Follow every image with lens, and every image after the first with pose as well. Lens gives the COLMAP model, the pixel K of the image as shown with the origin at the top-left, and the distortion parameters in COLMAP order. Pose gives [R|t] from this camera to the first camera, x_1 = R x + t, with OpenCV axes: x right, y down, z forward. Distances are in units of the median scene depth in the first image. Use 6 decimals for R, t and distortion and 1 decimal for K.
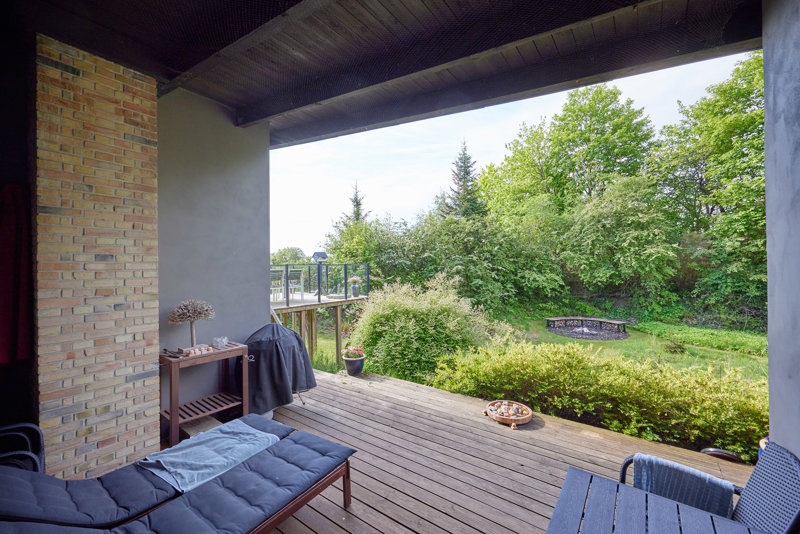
lens RADIAL K [[321.8, 0, 398.8], [0, 321.8, 266.1], [0, 0, 1]] dist [-0.000620, -0.000108]
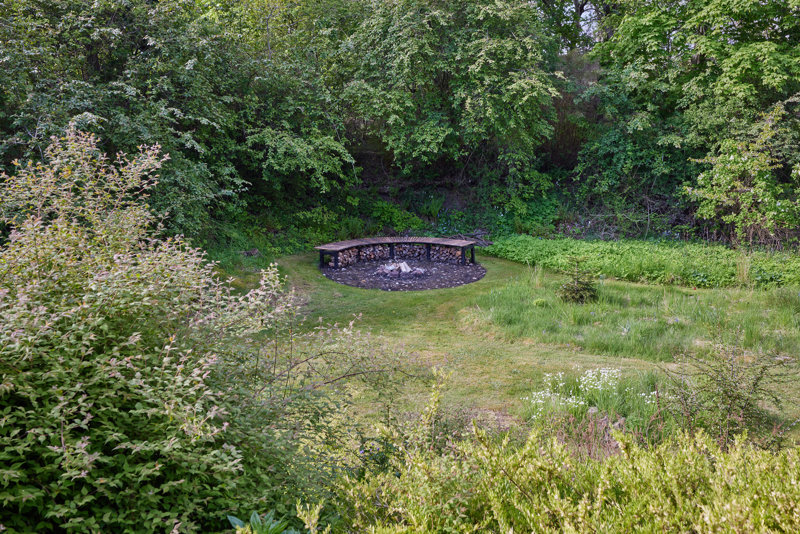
lens RADIAL K [[749.9, 0, 400.0], [0, 749.9, 265.4], [0, 0, 1]] dist [-0.003640, 0.000000]
pose [[0.820903, -0.104328, 0.561457, 0.007645], [-0.005231, 0.981755, 0.190076, 0.003588], [-0.571043, -0.158971, 0.805380, 0.175807]]
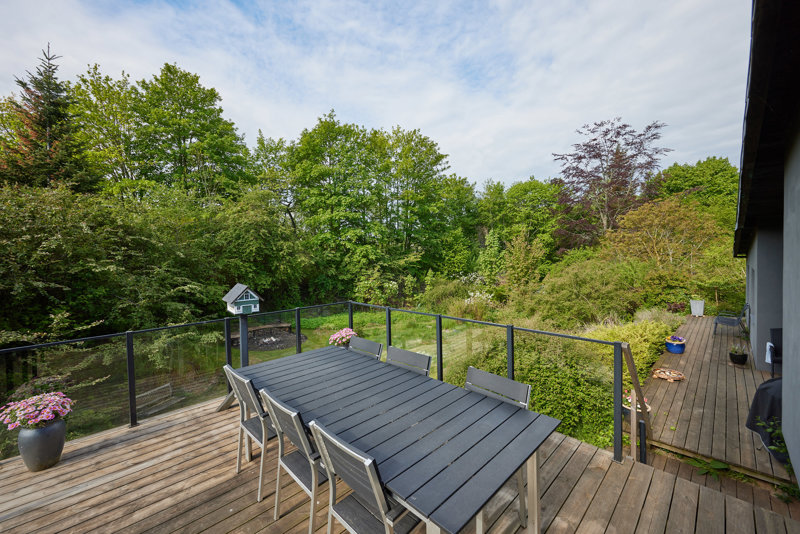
lens RADIAL K [[321.8, 0, 398.1], [0, 321.8, 263.1], [0, 0, 1]] dist [-0.000620, -0.000108]
pose [[0.152604, -0.013475, 0.988196, -0.324206], [0.008601, 0.999887, 0.012306, -0.043584], [-0.988250, 0.006621, 0.152703, 0.428095]]
